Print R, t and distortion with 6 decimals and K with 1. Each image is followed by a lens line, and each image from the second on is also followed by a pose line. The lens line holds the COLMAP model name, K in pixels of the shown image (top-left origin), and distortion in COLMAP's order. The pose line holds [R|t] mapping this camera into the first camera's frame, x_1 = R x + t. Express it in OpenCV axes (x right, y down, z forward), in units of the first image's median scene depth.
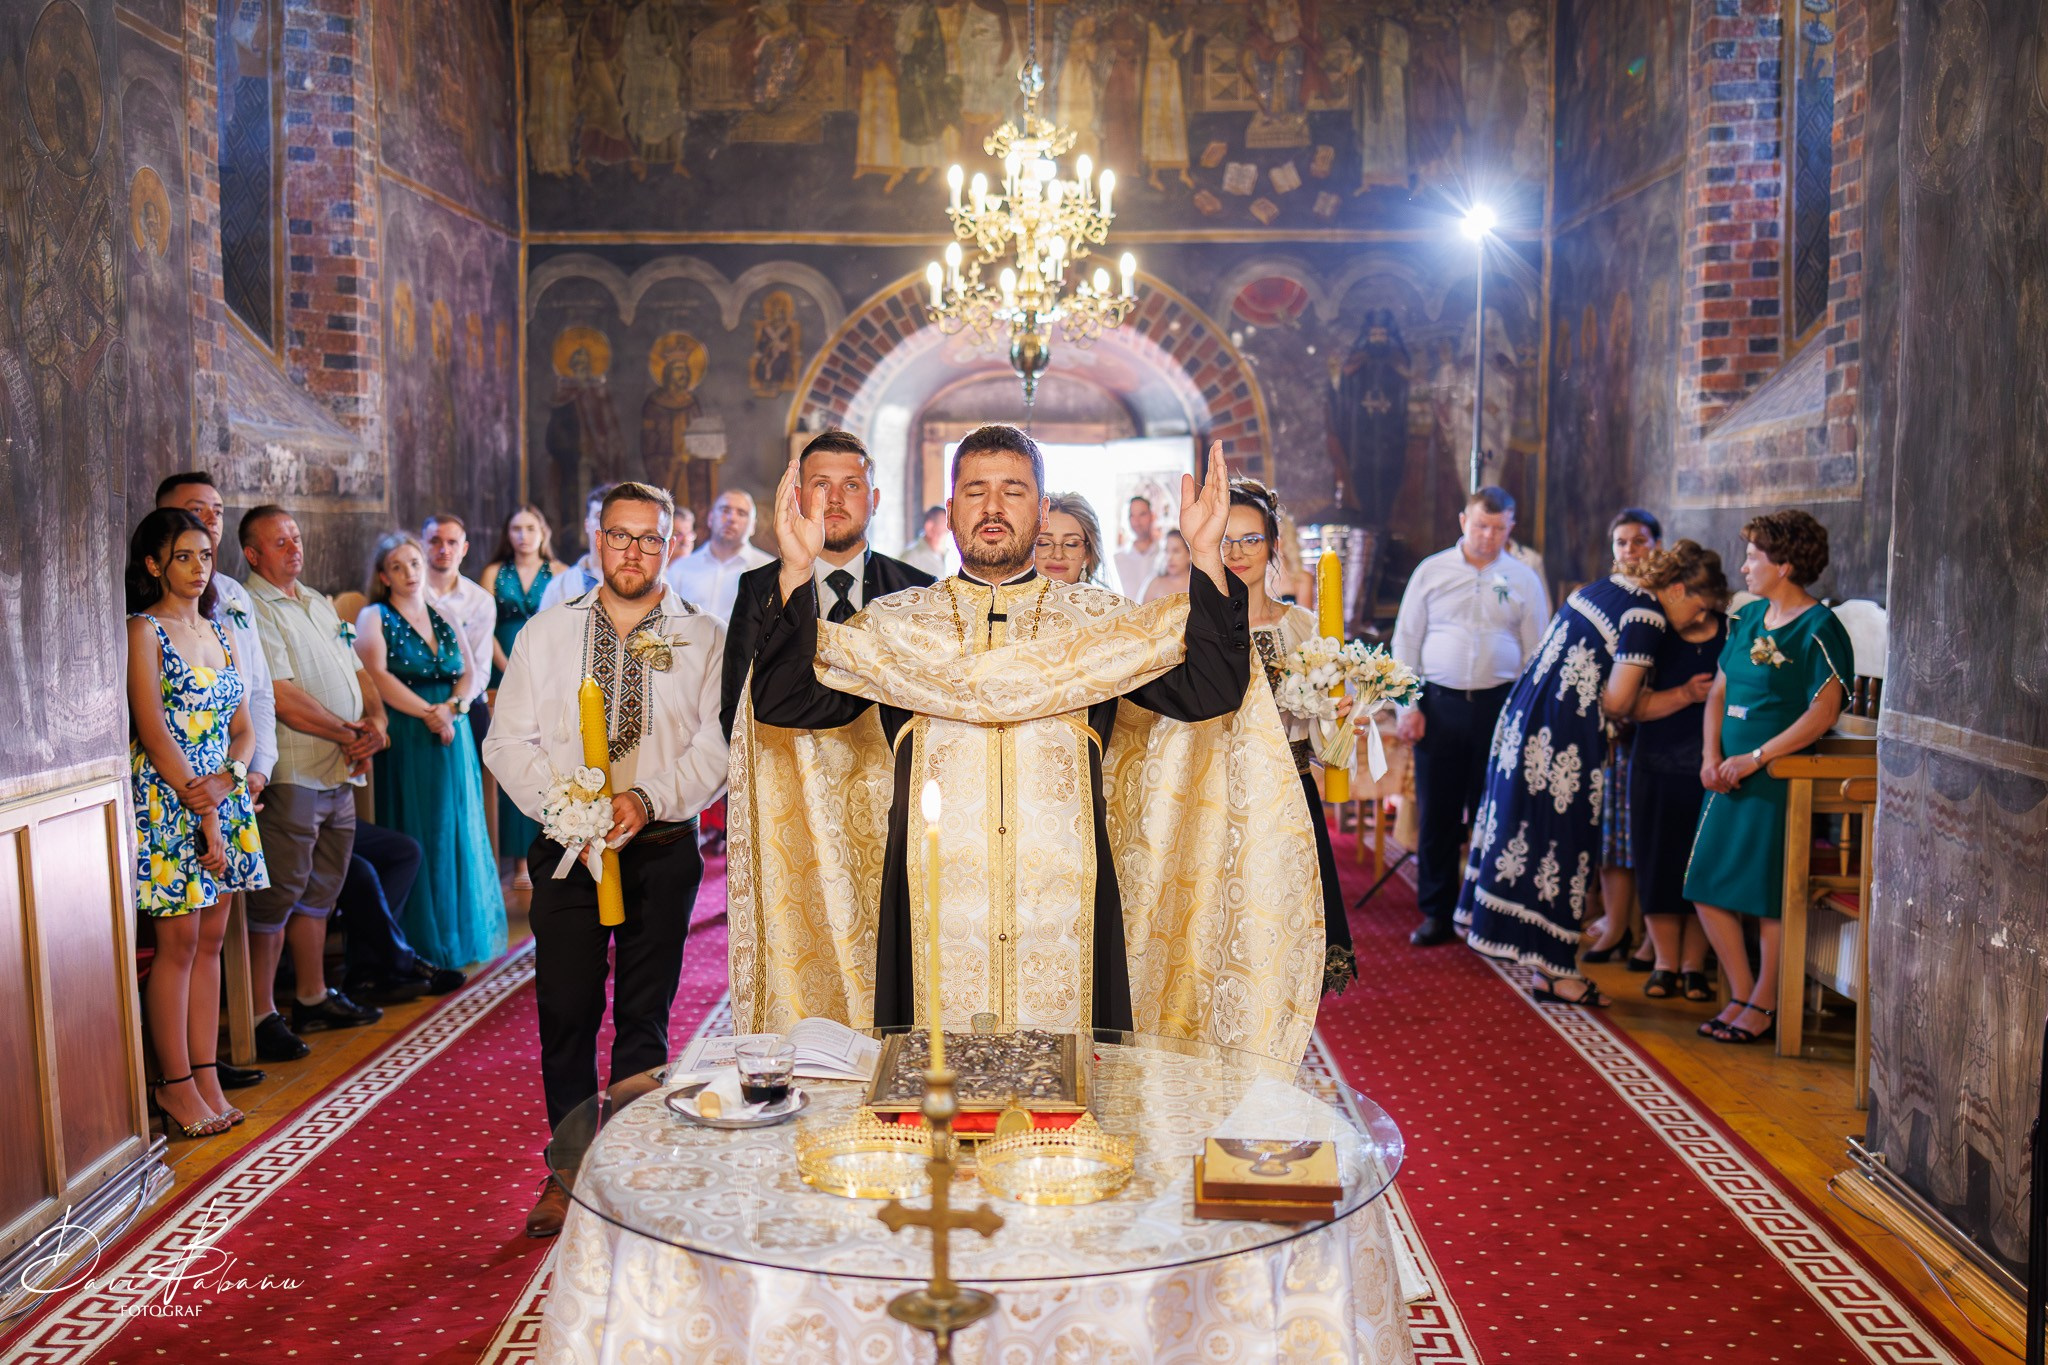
lens RADIAL K [[2133.8, 0, 1015.0], [0, 2133.8, 694.7], [0, 0, 1]] dist [-0.035792, 0.000000]
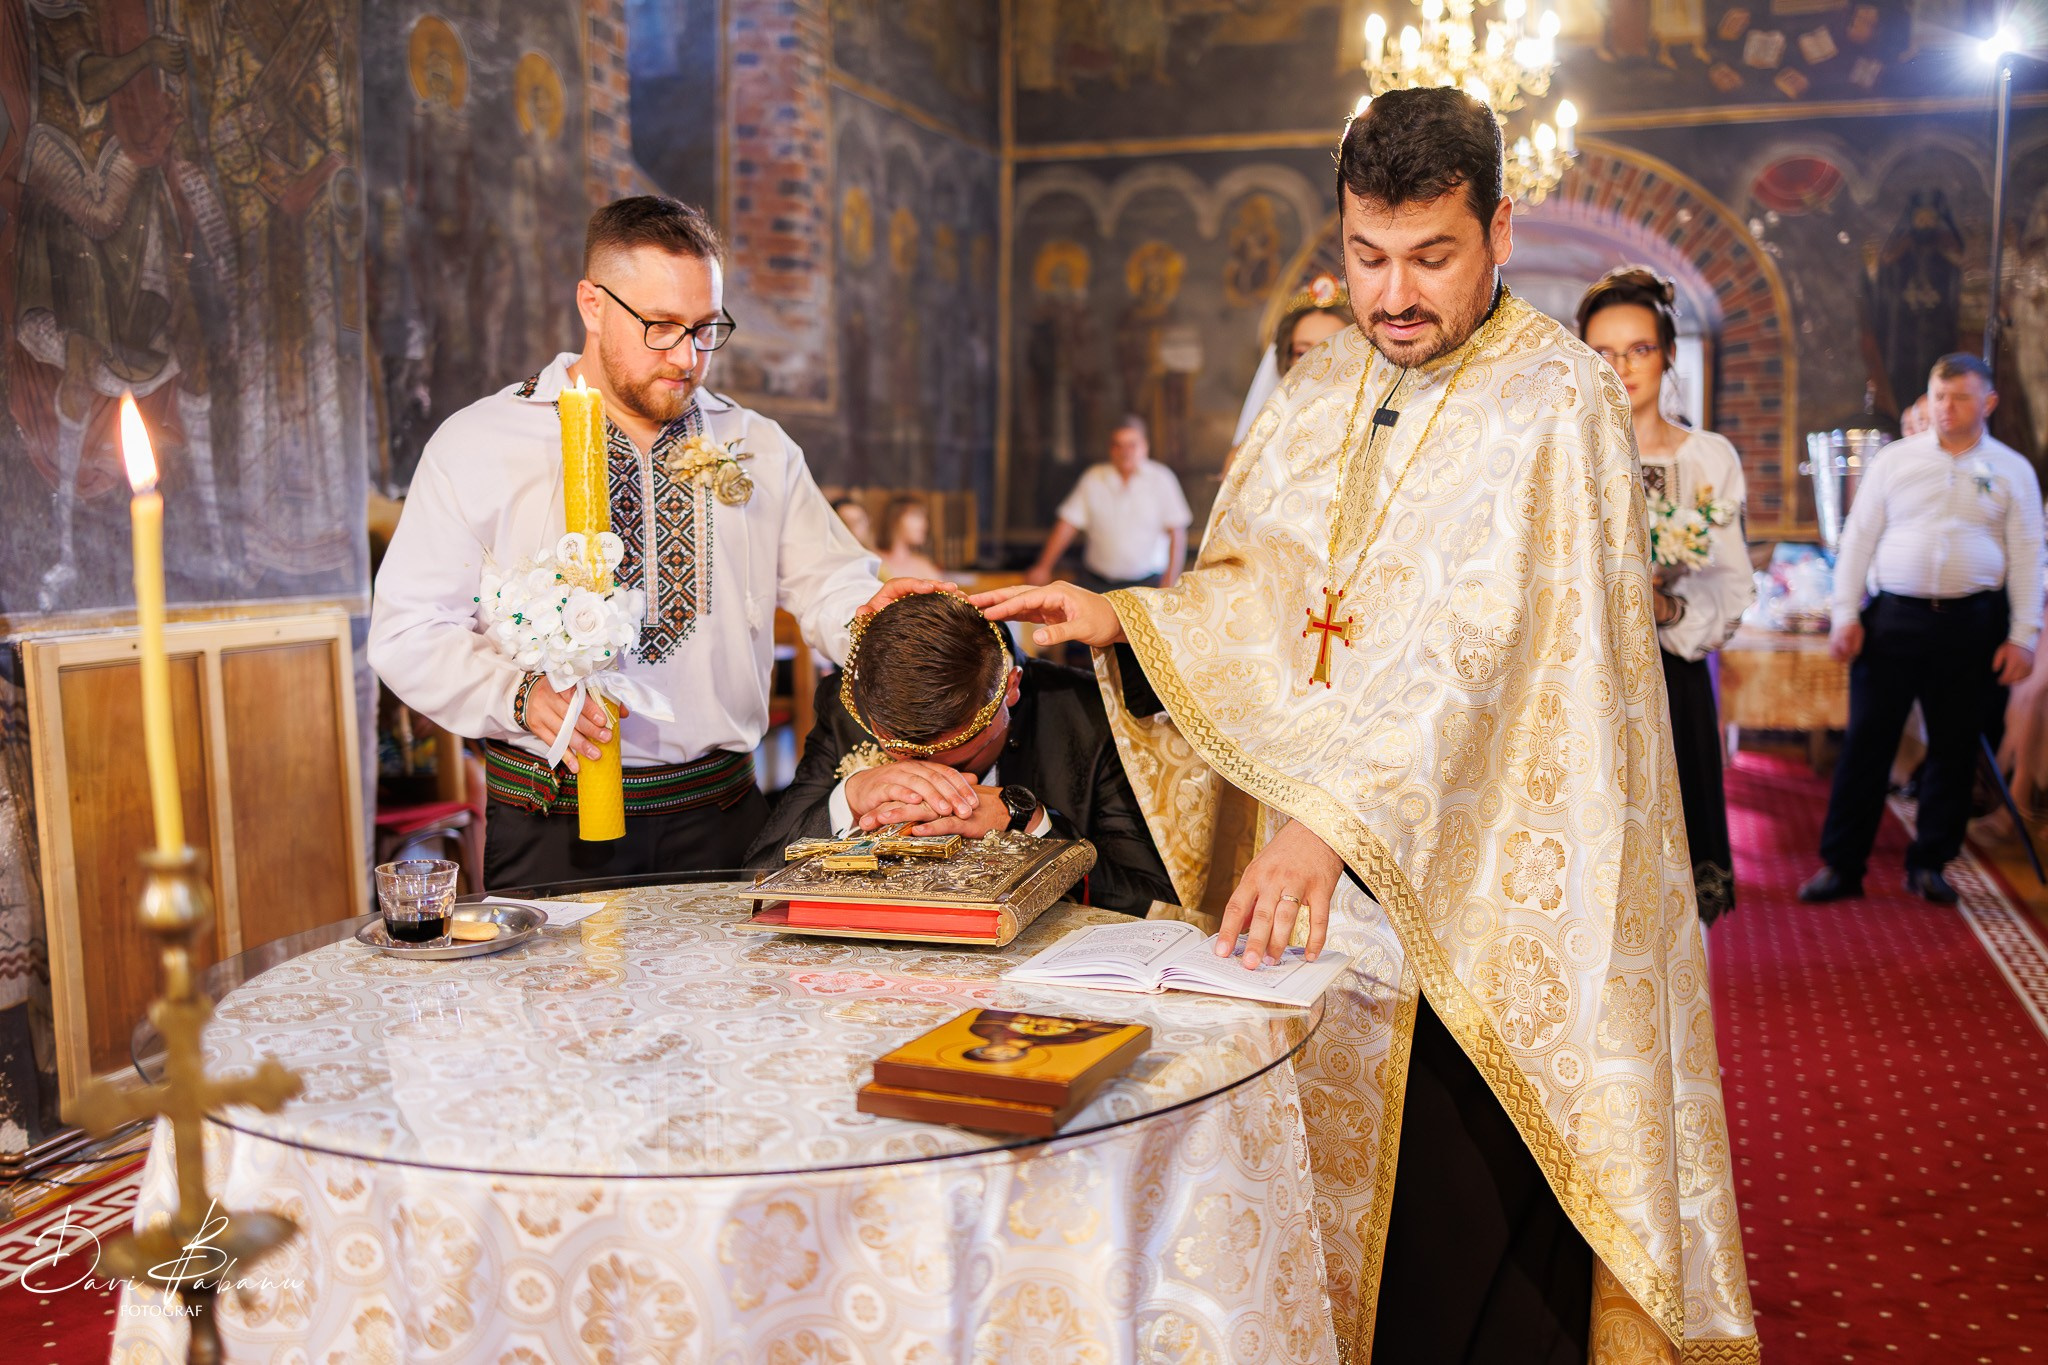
lens RADIAL K [[1995.9, 0, 1001.4], [0, 1995.9, 721.3], [0, 0, 1]] dist [-0.029619, 0.000000]
pose [[0.950421, 0.033401, -0.309167, 0.081807], [-0.023529, 0.999089, 0.035606, 0.025308], [0.310074, -0.026566, 0.950341, 0.110643]]
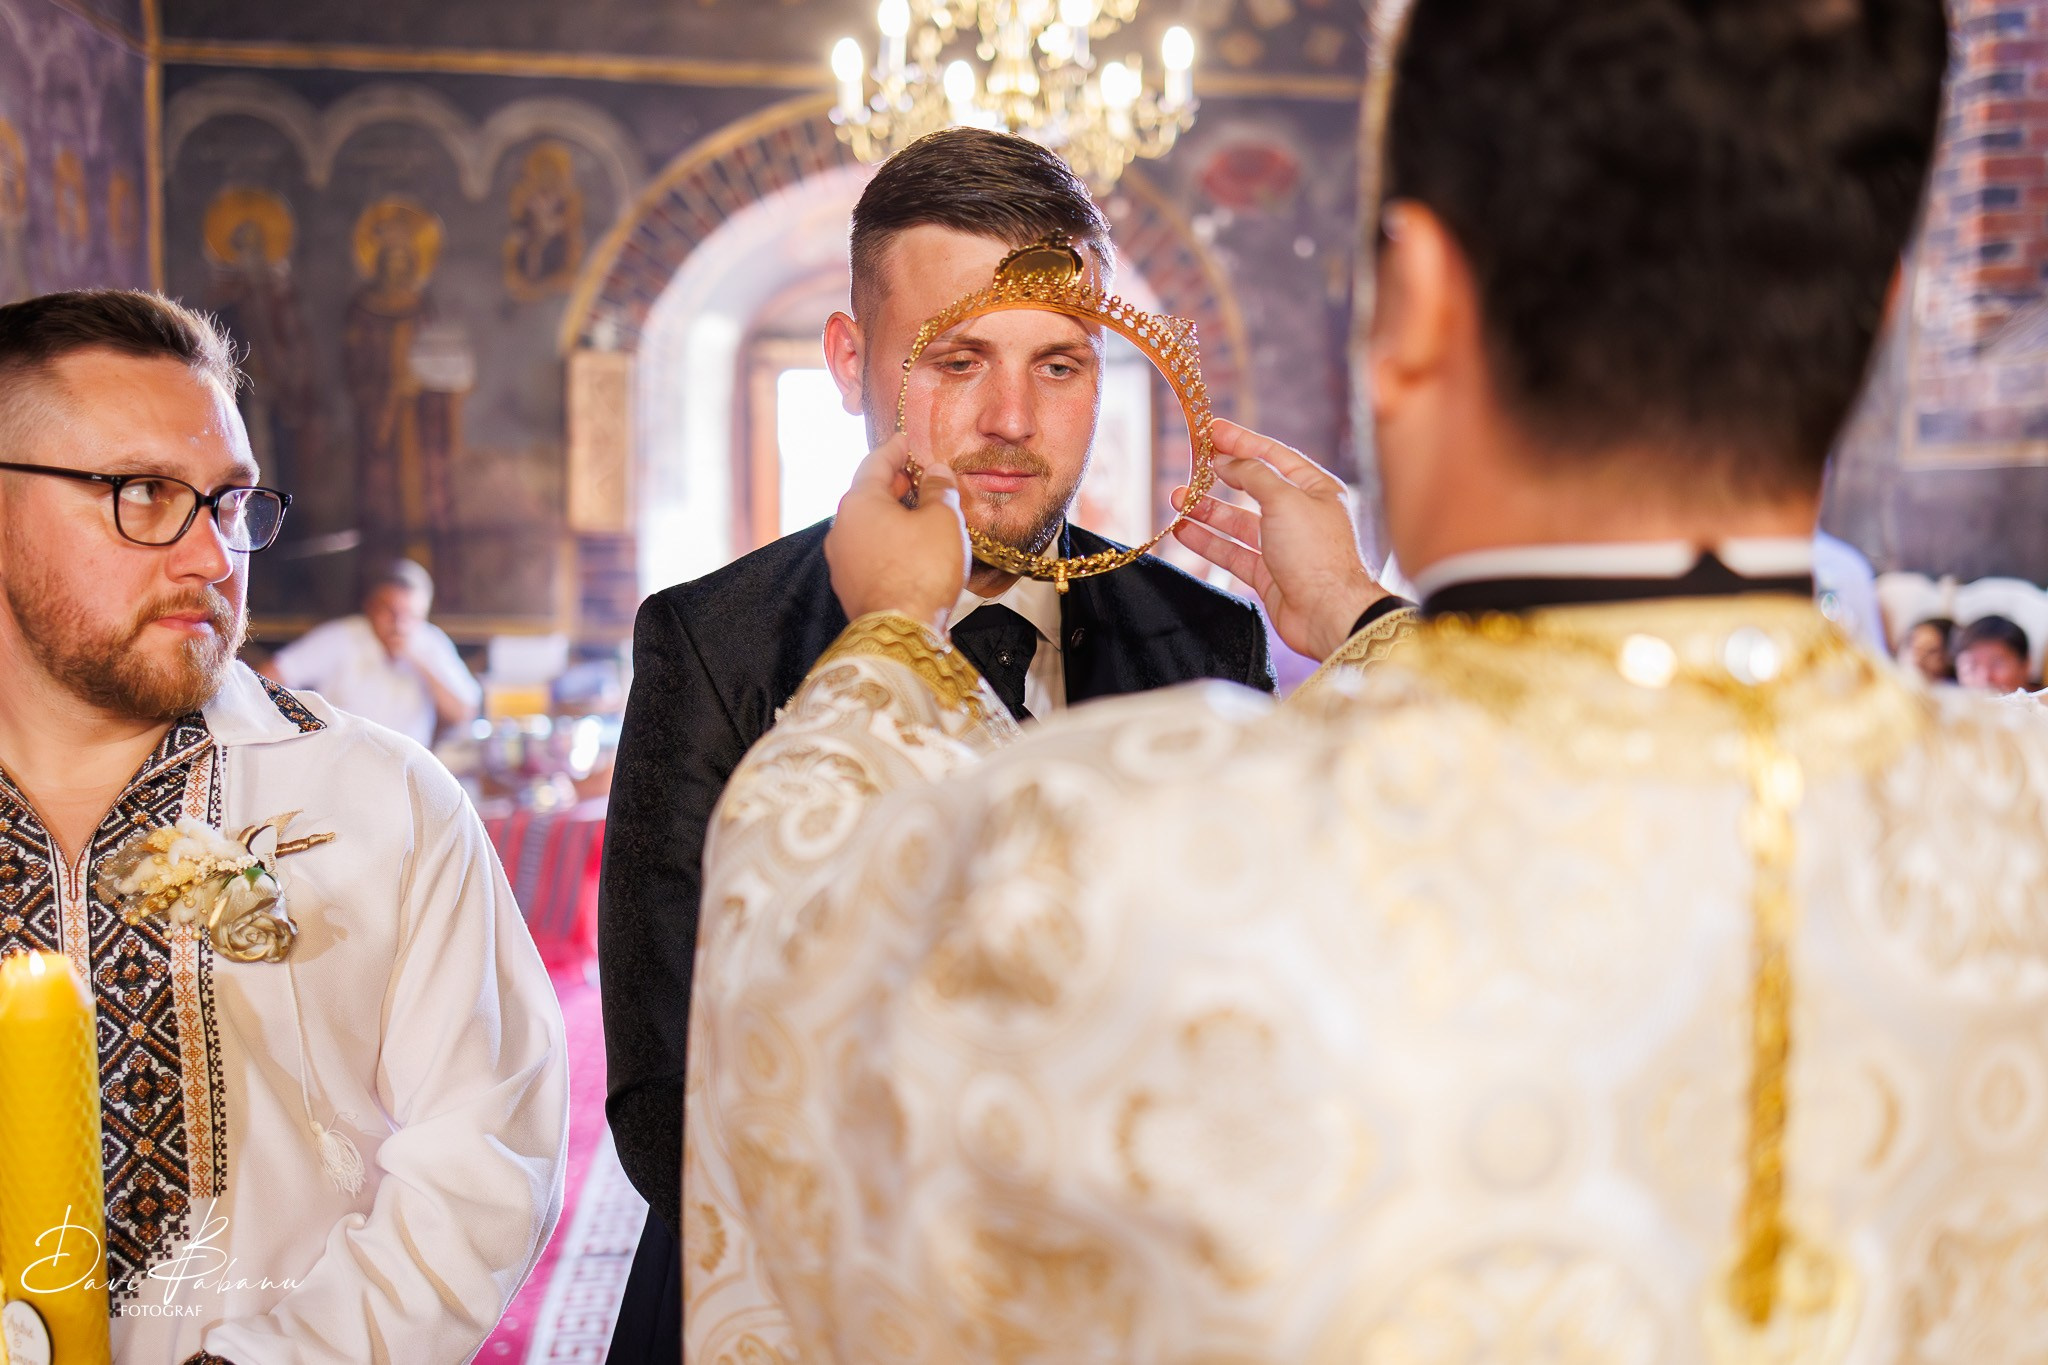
lens RADIAL K [[2133.8, 0, 1069.9], [0, 2133.8, 736.7], [0, 0, 1]] dist [-0.035792, 0.000000]
pose [[0.987790, -0.013508, 0.155206, -0.065662], [0.008980, 0.999514, 0.029837, -0.022619], [-0.155533, -0.028079, 0.987431, 0.362632]]
